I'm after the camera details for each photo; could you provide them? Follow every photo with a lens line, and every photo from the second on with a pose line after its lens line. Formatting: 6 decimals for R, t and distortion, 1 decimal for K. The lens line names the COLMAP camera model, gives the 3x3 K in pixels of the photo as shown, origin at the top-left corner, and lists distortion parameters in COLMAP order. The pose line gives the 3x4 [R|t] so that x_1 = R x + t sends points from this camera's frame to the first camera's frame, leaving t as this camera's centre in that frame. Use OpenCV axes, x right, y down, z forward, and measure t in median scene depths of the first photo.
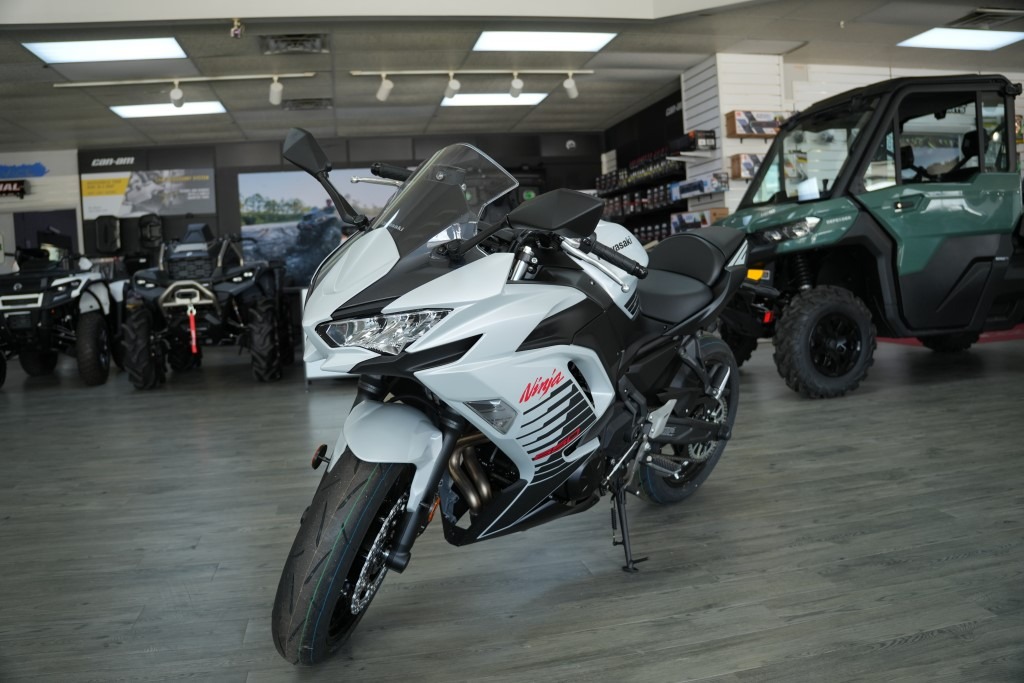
lens RADIAL K [[816.0, 0, 510.9], [0, 816.0, 336.8], [0, 0, 1]] dist [-0.206986, 0.117001]
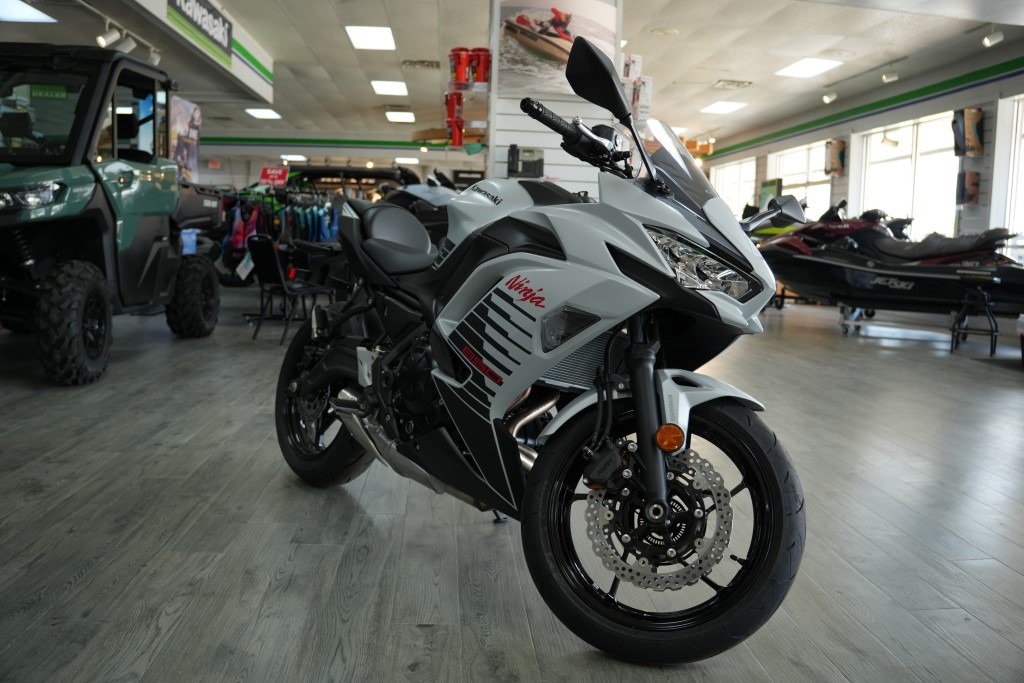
lens RADIAL K [[816.0, 0, 520.3], [0, 816.0, 345.2], [0, 0, 1]] dist [-0.206986, 0.117001]
pose [[0.107697, -0.070795, 0.991660, -0.407285], [0.038132, 0.997022, 0.067037, -0.007313], [-0.993452, 0.030594, 0.110076, 0.376964]]
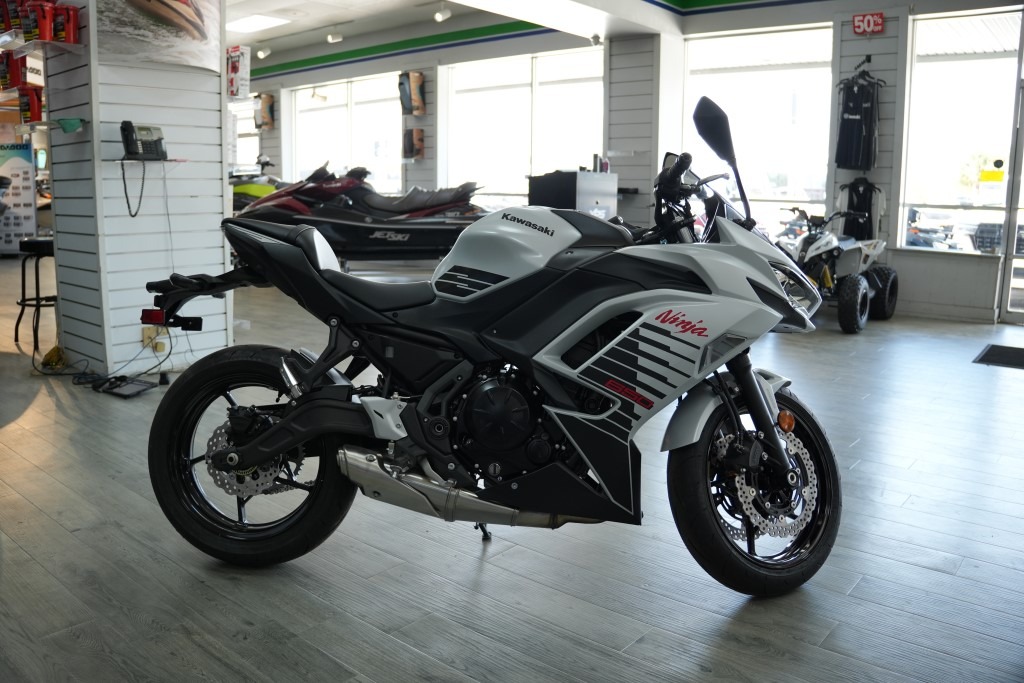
lens RADIAL K [[816.0, 0, 508.1], [0, 816.0, 335.4], [0, 0, 1]] dist [-0.206986, 0.117001]
pose [[-0.624737, -0.087596, 0.775906, -0.314134], [0.081756, 0.980888, 0.176565, -0.076916], [-0.776543, 0.173741, -0.605636, 0.713281]]
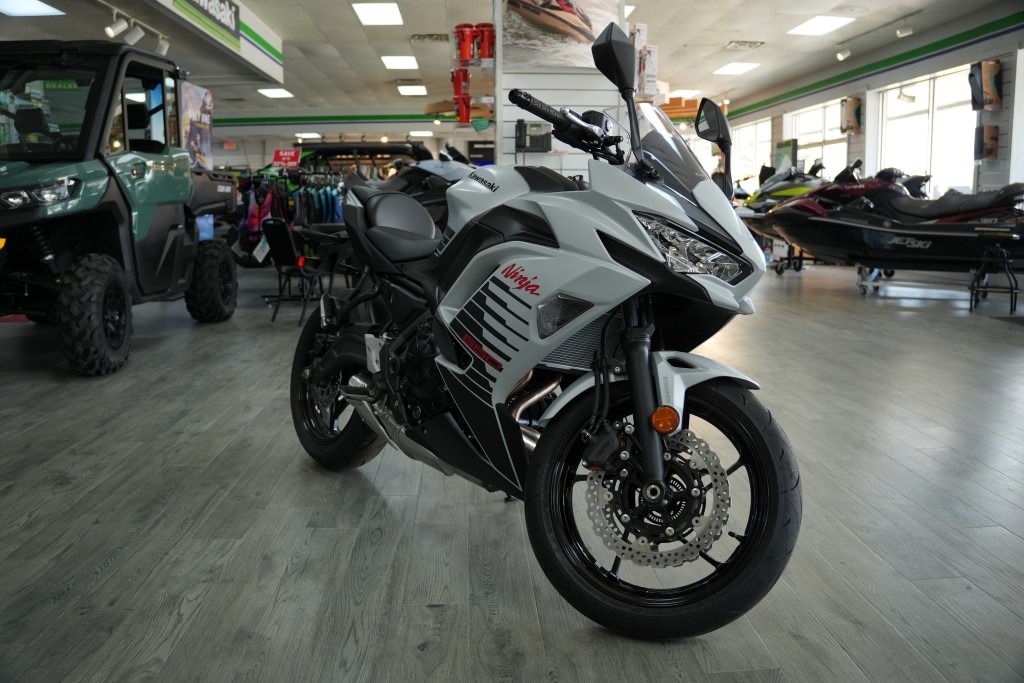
lens RADIAL K [[816.0, 0, 514.0], [0, 816.0, 342.3], [0, 0, 1]] dist [-0.206986, 0.117001]
pose [[0.140313, -0.110579, 0.983913, -0.413167], [0.074527, 0.992104, 0.100872, -0.015618], [-0.987298, 0.059174, 0.147446, 0.364717]]
